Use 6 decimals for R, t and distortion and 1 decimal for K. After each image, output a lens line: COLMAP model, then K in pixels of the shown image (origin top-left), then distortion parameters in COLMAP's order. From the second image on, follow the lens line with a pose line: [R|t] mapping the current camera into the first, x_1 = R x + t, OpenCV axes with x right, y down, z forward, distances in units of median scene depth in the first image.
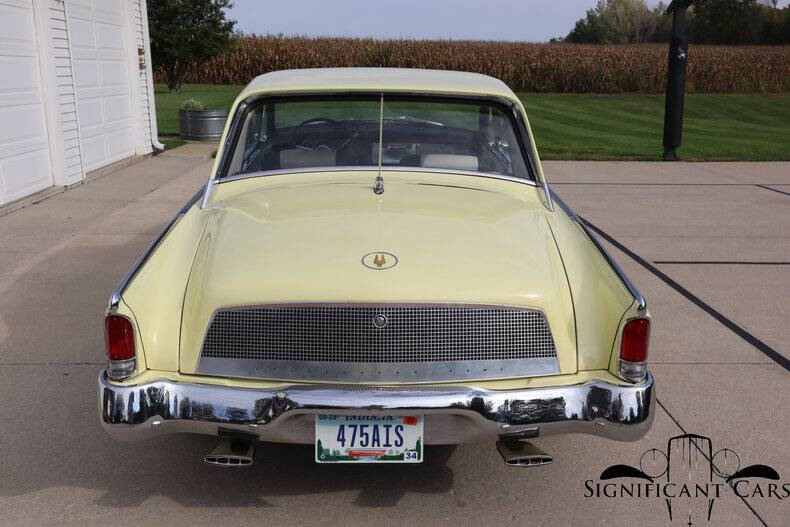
lens RADIAL K [[813.2, 0, 395.0], [0, 813.2, 263.5], [0, 0, 1]] dist [-0.057483, 0.201305]
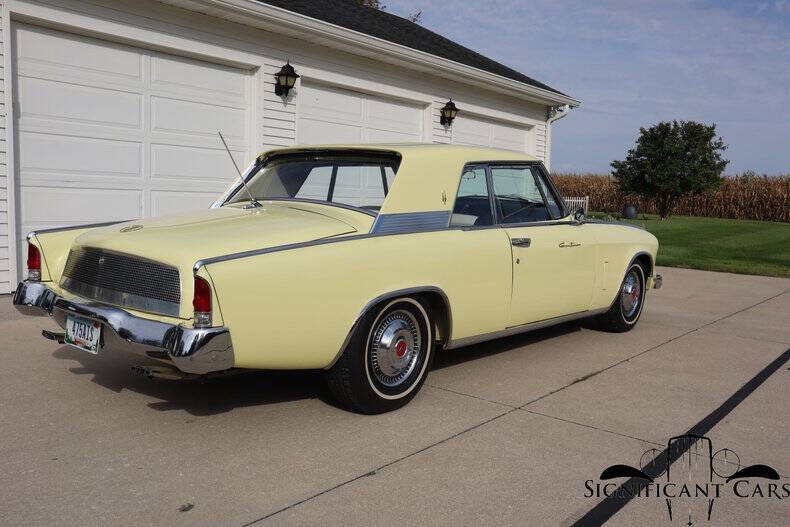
lens RADIAL K [[693.1, 0, 395.0], [0, 693.1, 263.5], [0, 0, 1]] dist [-0.081303, 0.126601]
pose [[0.748196, 0.085524, -0.657942, 1.288844], [-0.186825, 0.978689, -0.085235, 0.083030], [0.636631, 0.186693, 0.748229, 0.362466]]
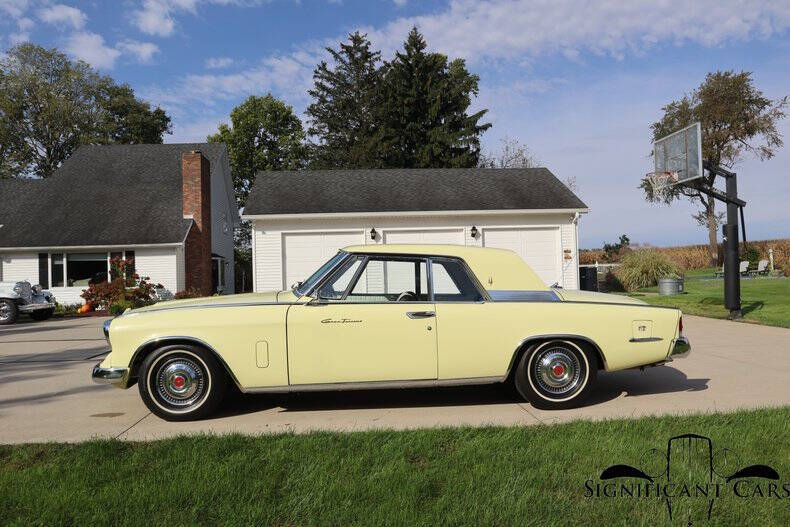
lens RADIAL K [[609.1, 0, 395.0], [0, 609.1, 263.5], [0, 0, 1]] dist [-0.098238, 0.084437]
pose [[0.024997, -0.015711, -0.999564, 7.228490], [-0.205023, 0.978542, -0.020508, -0.502450], [0.978438, 0.205447, 0.021240, 2.681892]]
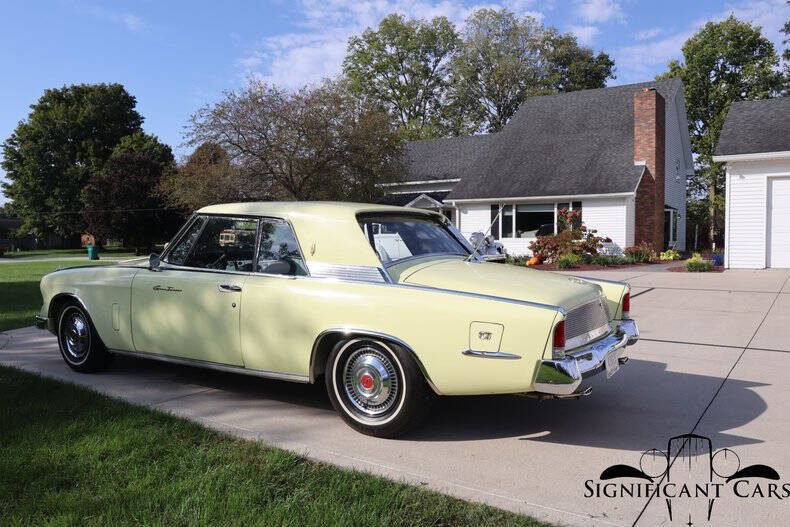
lens RADIAL K [[609.1, 0, 395.0], [0, 609.1, 263.5], [0, 0, 1]] dist [-0.098238, 0.084437]
pose [[-0.619376, 0.045188, -0.783793, 6.362793], [-0.173232, 0.965870, 0.192578, -0.393881], [0.765744, 0.255056, -0.590409, 2.163247]]
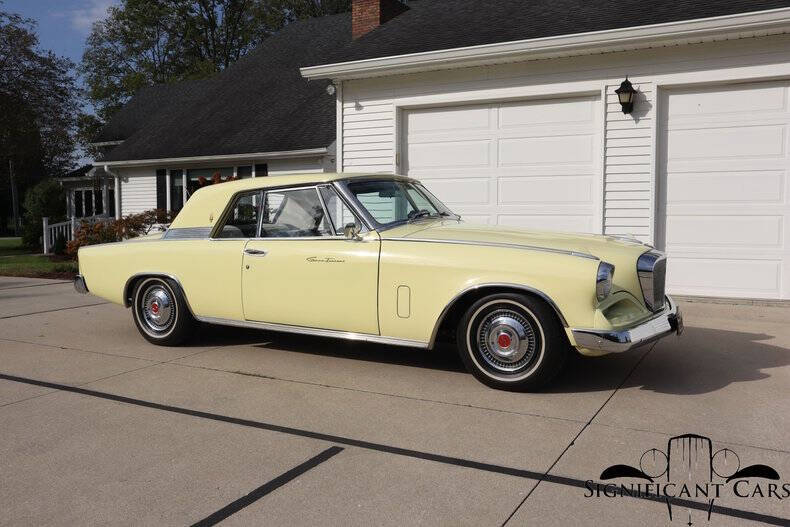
lens RADIAL K [[693.1, 0, 395.0], [0, 693.1, 263.5], [0, 0, 1]] dist [-0.081303, 0.126601]
pose [[-0.524372, 0.062938, -0.849160, 1.982440], [-0.197977, 0.960923, 0.193476, -0.673895], [0.828154, 0.269567, -0.491420, 3.414537]]
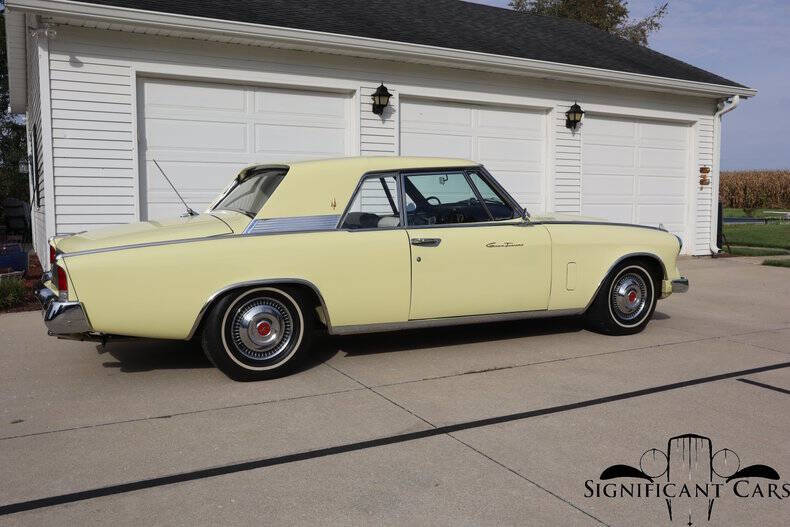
lens RADIAL K [[693.1, 0, 395.0], [0, 693.1, 263.5], [0, 0, 1]] dist [-0.081303, 0.126601]
pose [[0.439200, 0.081573, -0.894678, 2.090232], [-0.213579, 0.976798, -0.015785, -0.079869], [0.872633, 0.198017, 0.446432, 0.976170]]
